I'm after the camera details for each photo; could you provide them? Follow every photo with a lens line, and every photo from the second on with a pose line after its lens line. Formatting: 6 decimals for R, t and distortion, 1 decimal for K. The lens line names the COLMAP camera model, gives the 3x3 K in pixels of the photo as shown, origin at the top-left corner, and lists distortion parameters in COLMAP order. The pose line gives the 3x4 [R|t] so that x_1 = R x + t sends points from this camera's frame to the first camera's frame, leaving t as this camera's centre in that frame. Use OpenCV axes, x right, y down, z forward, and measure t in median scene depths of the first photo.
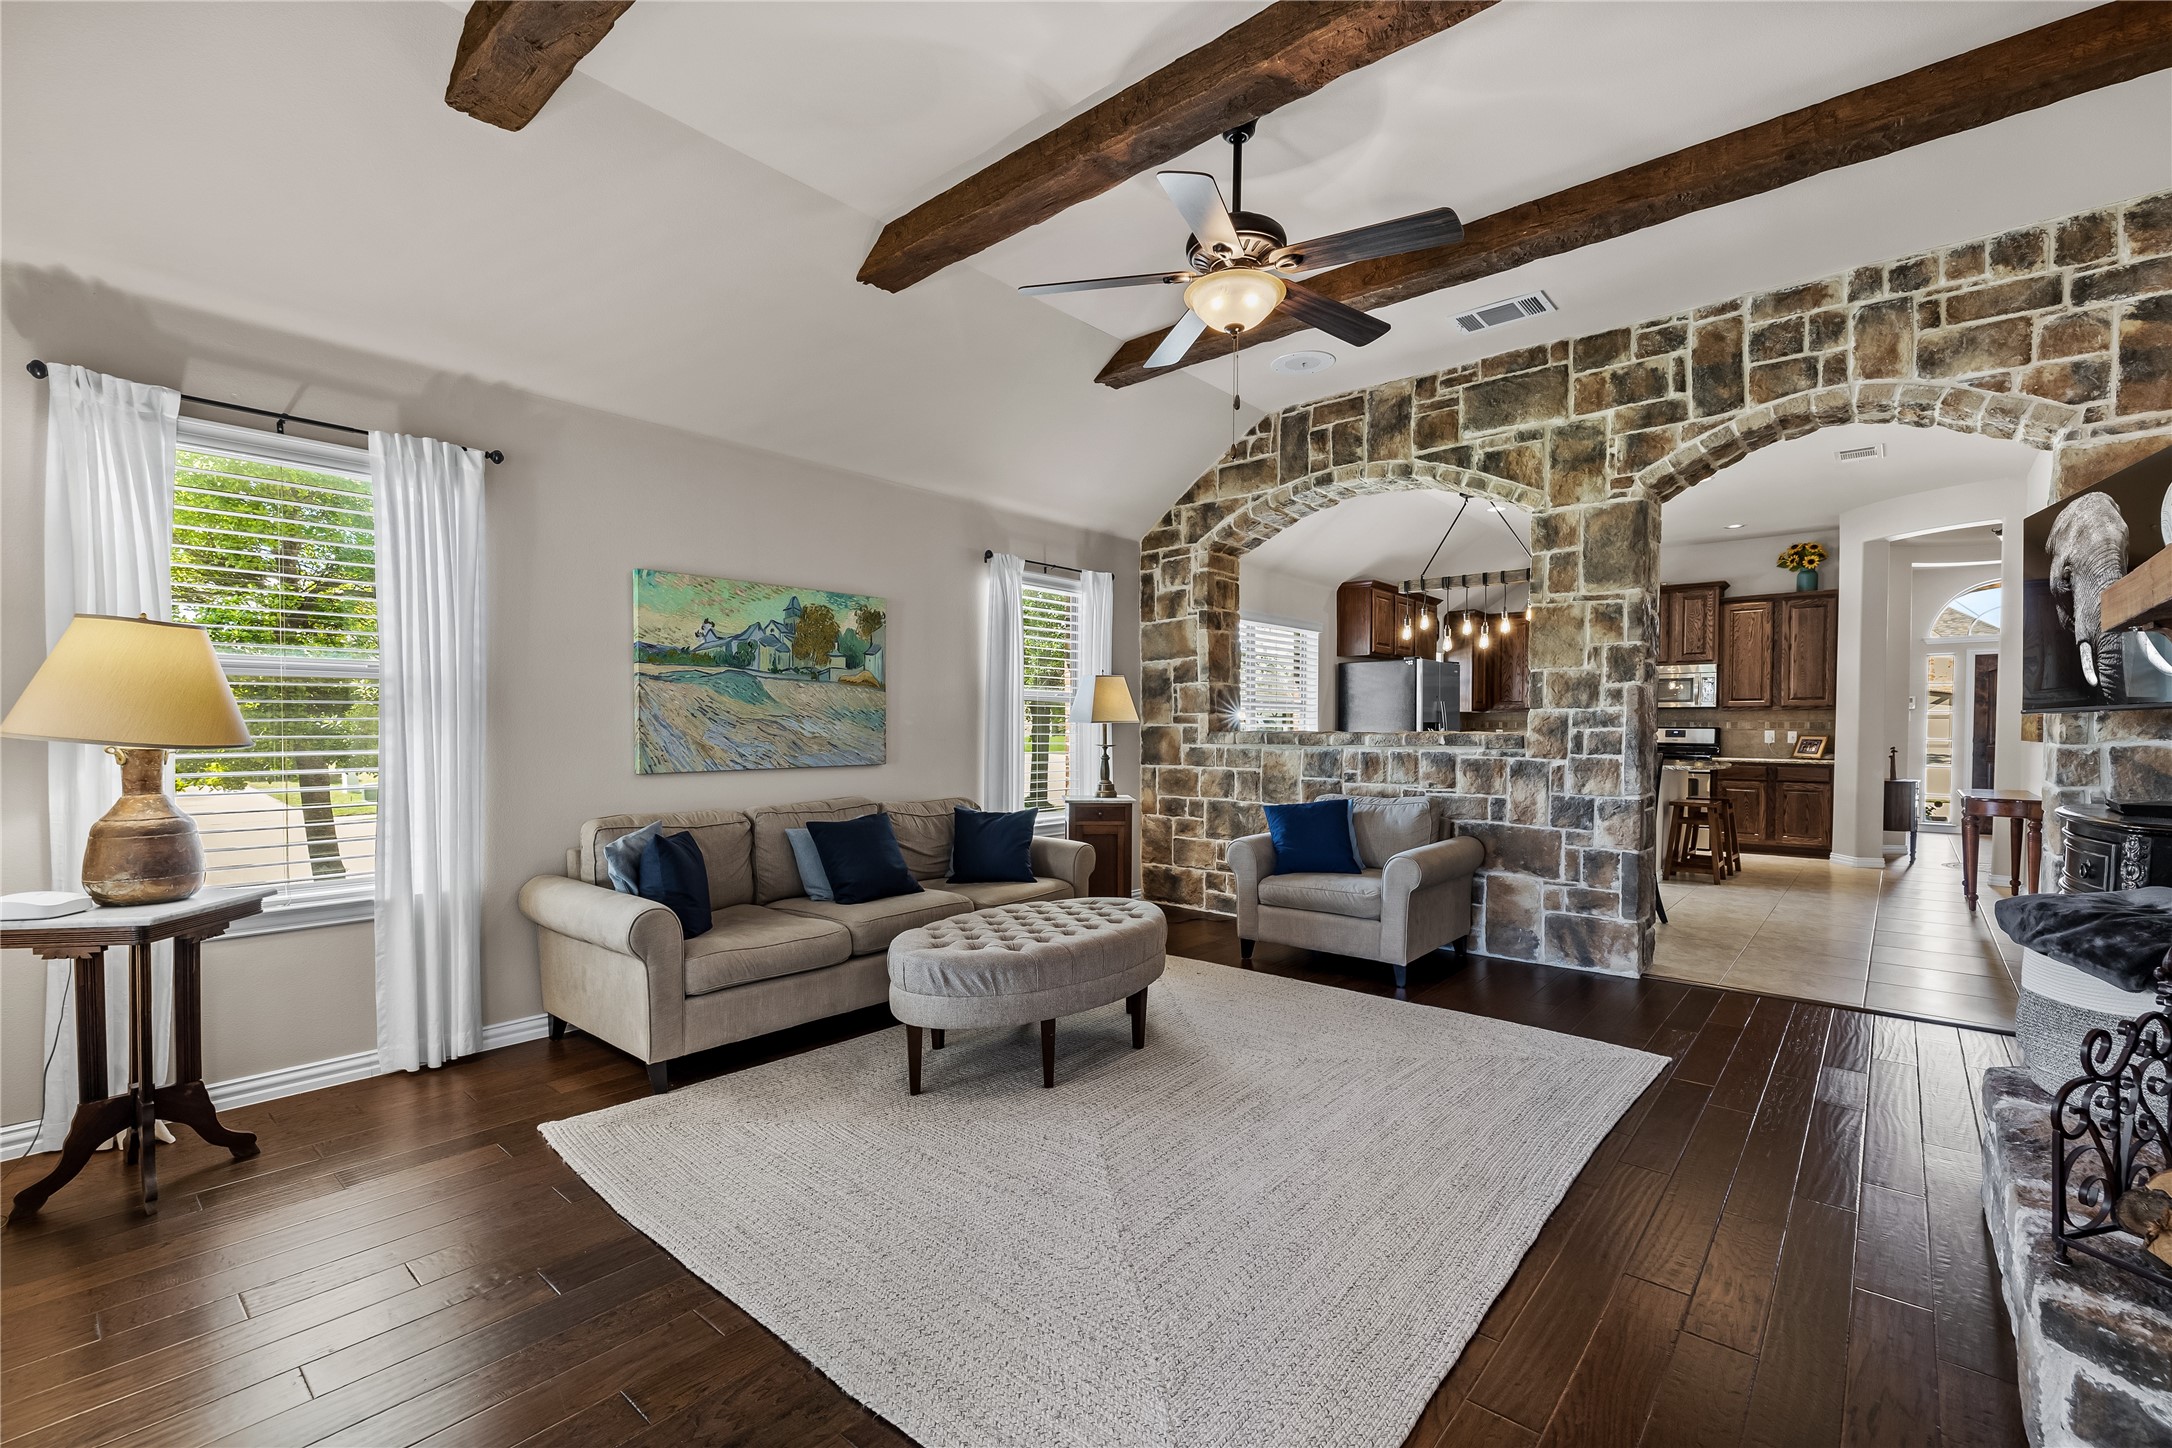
lens RADIAL K [[924.5, 0, 1070.6], [0, 924.5, 749.5], [0, 0, 1]] dist [-0.000098, 0.000219]
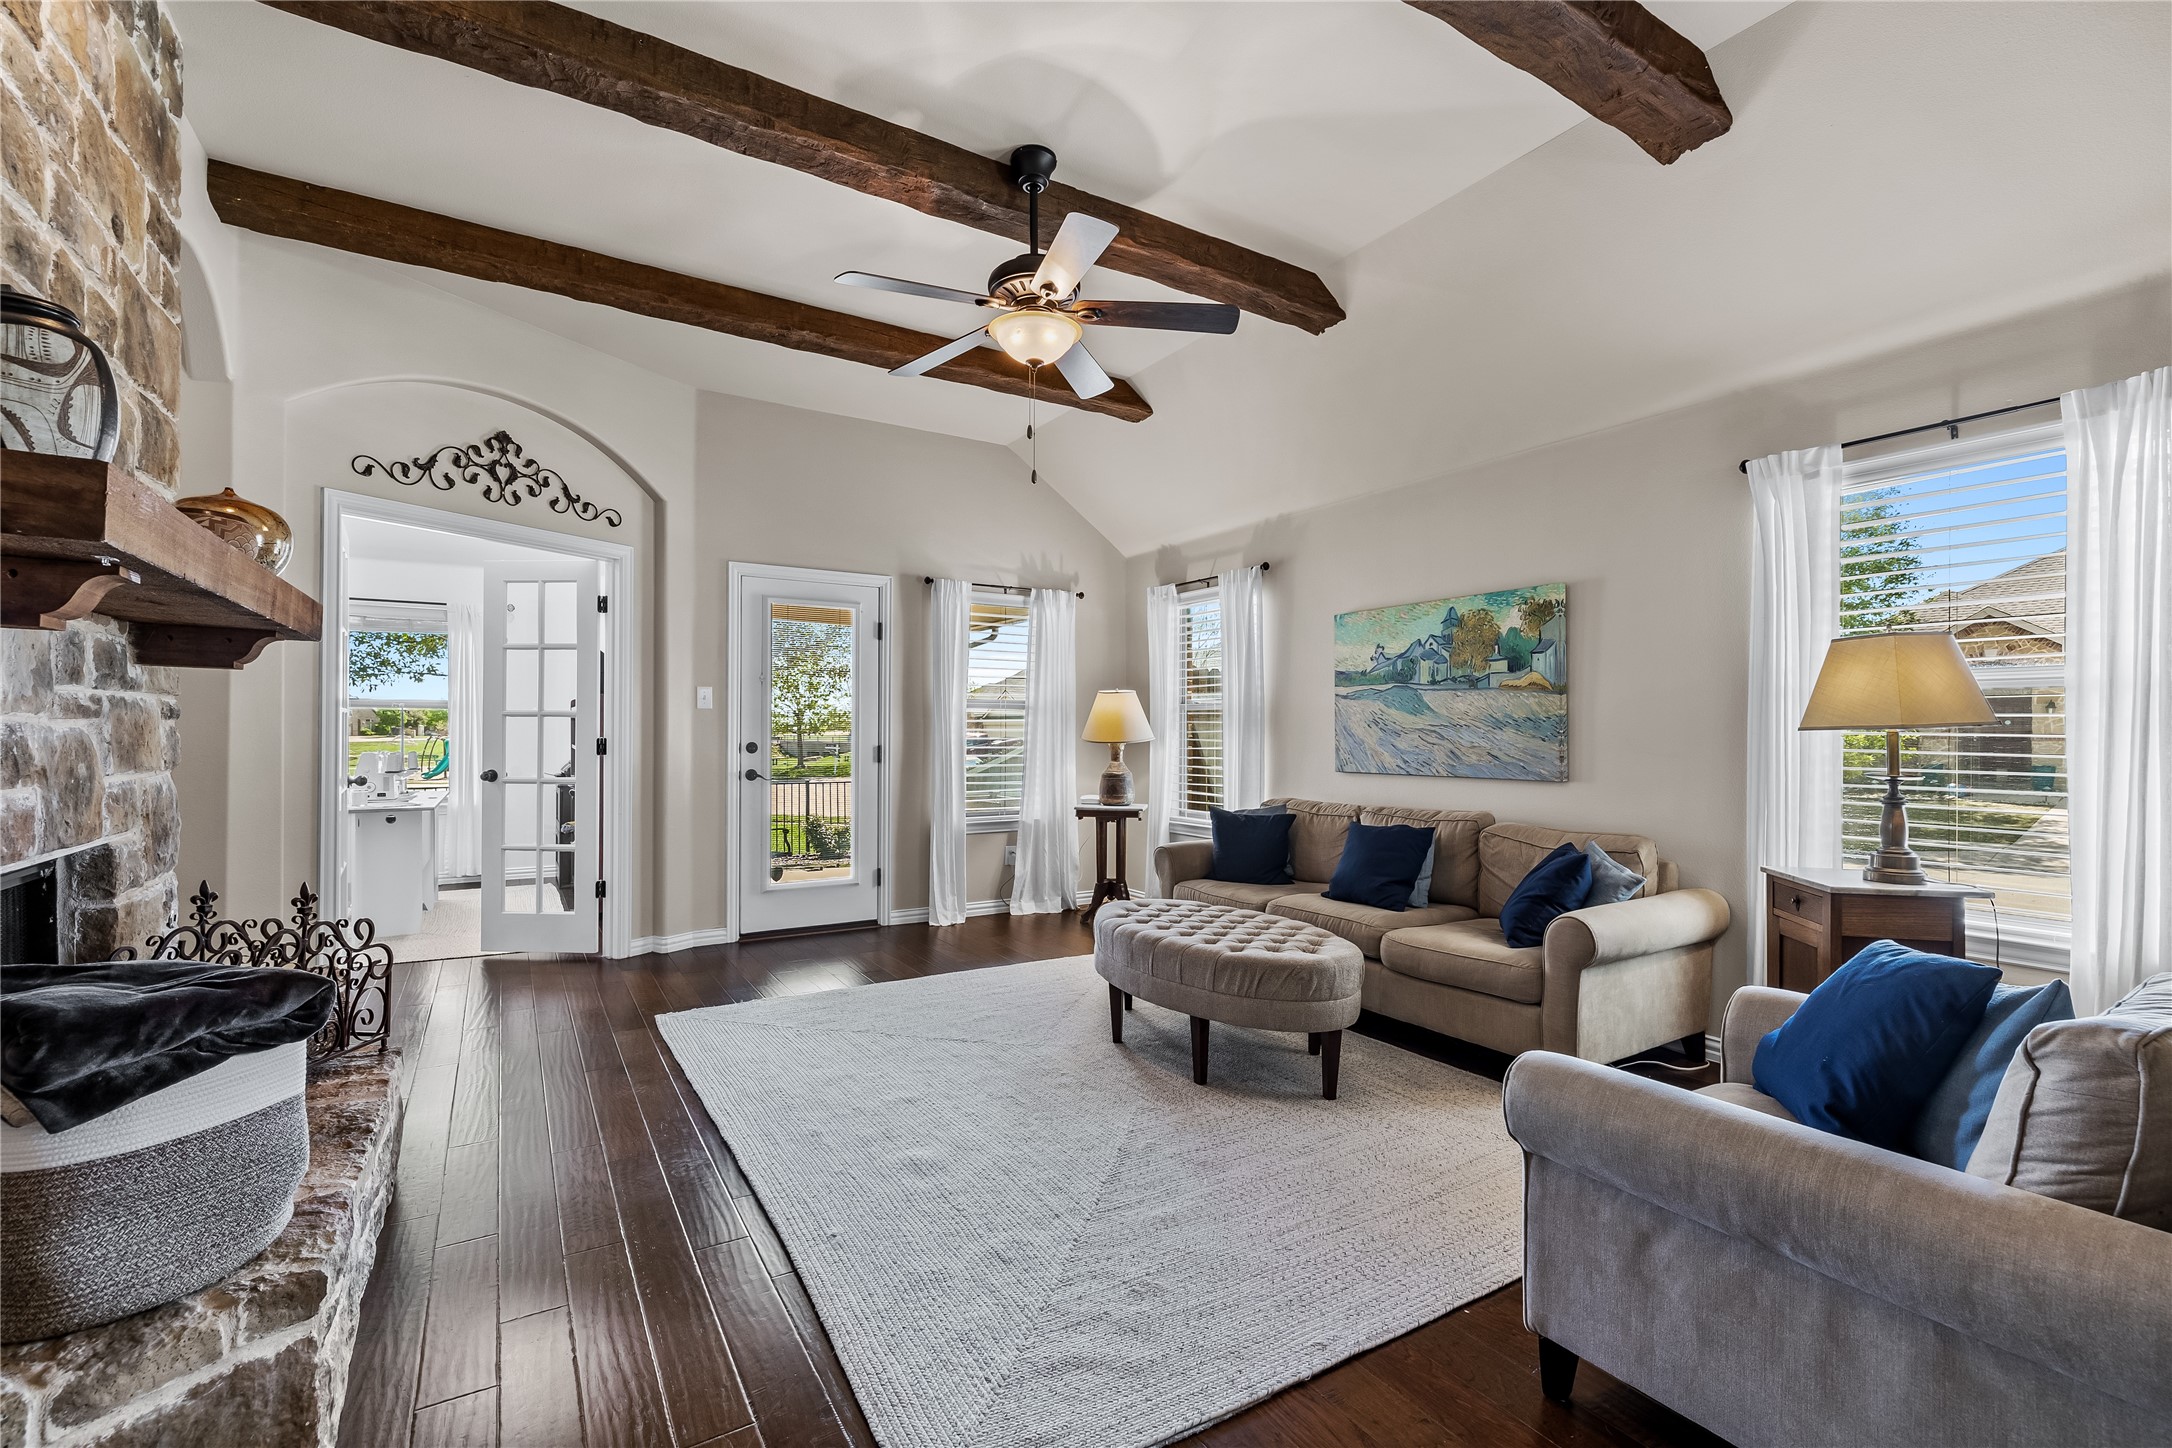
lens RADIAL K [[924.5, 0, 1049.8], [0, 924.5, 732.0], [0, 0, 1]] dist [-0.000098, 0.000219]
pose [[-0.305884, -0.003794, -0.952061, 0.696432], [-0.029070, 0.999563, 0.005357, -0.018840], [0.951625, 0.029315, -0.305860, 0.782567]]
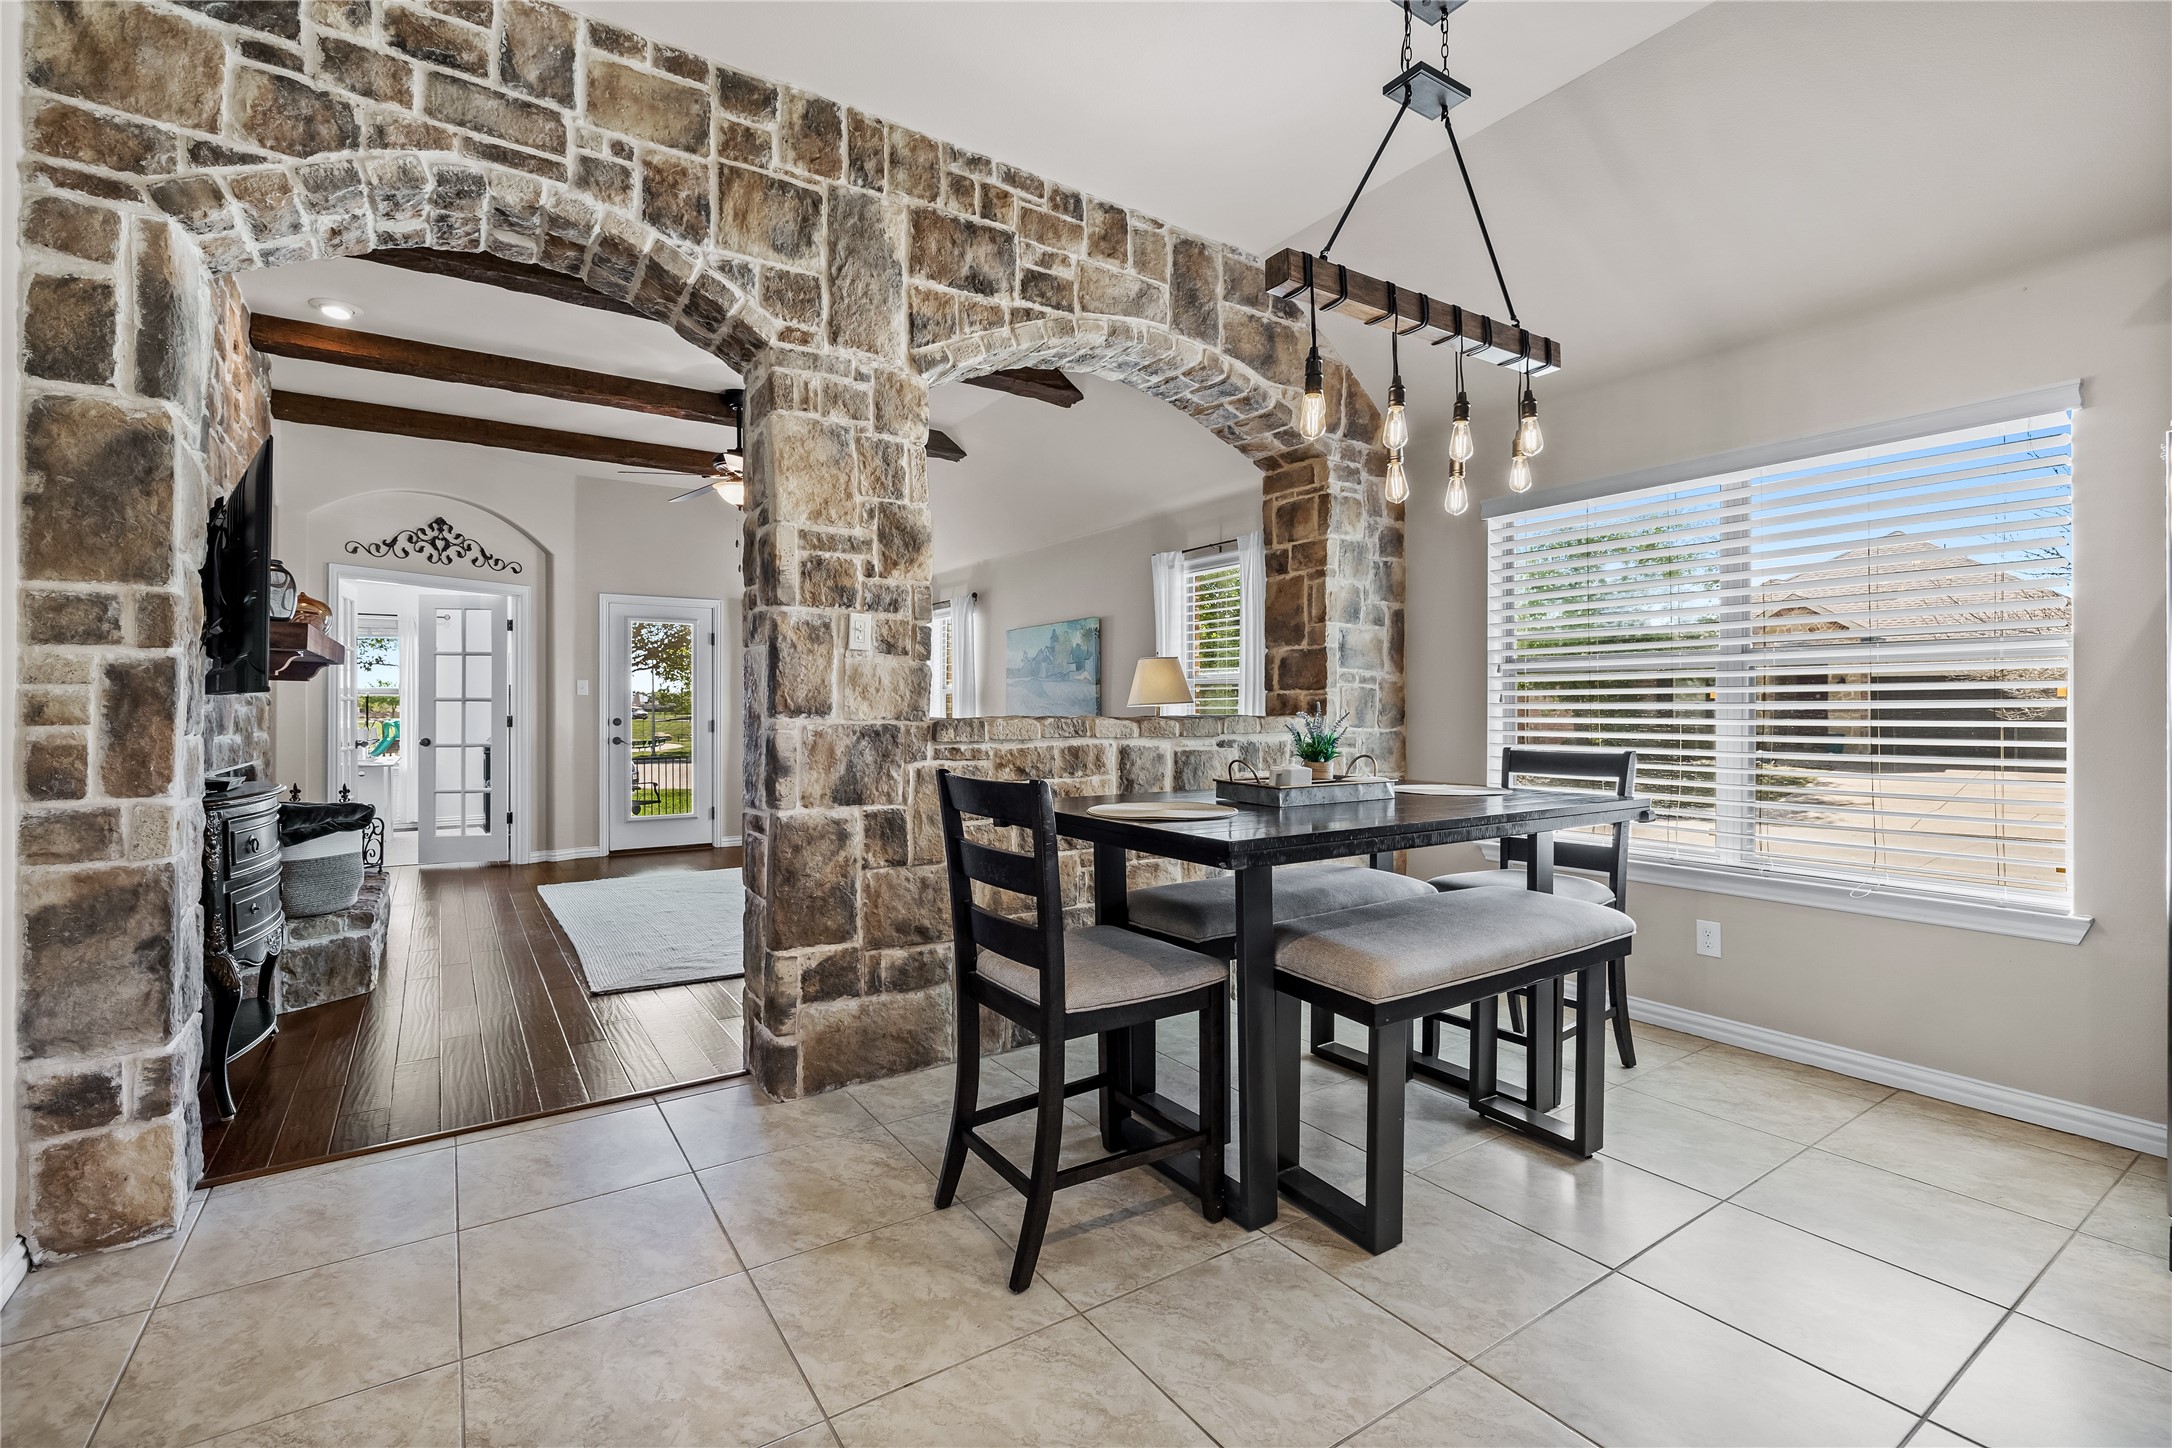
lens RADIAL K [[962.0, 0, 1059.9], [0, 962.0, 710.9], [0, 0, 1]] dist [-0.007824, 0.000882]
pose [[-0.270383, -0.001355, -0.962752, 1.131996], [-0.023588, 0.999708, 0.005217, -0.029449], [0.962464, 0.024120, -0.270336, 1.277941]]
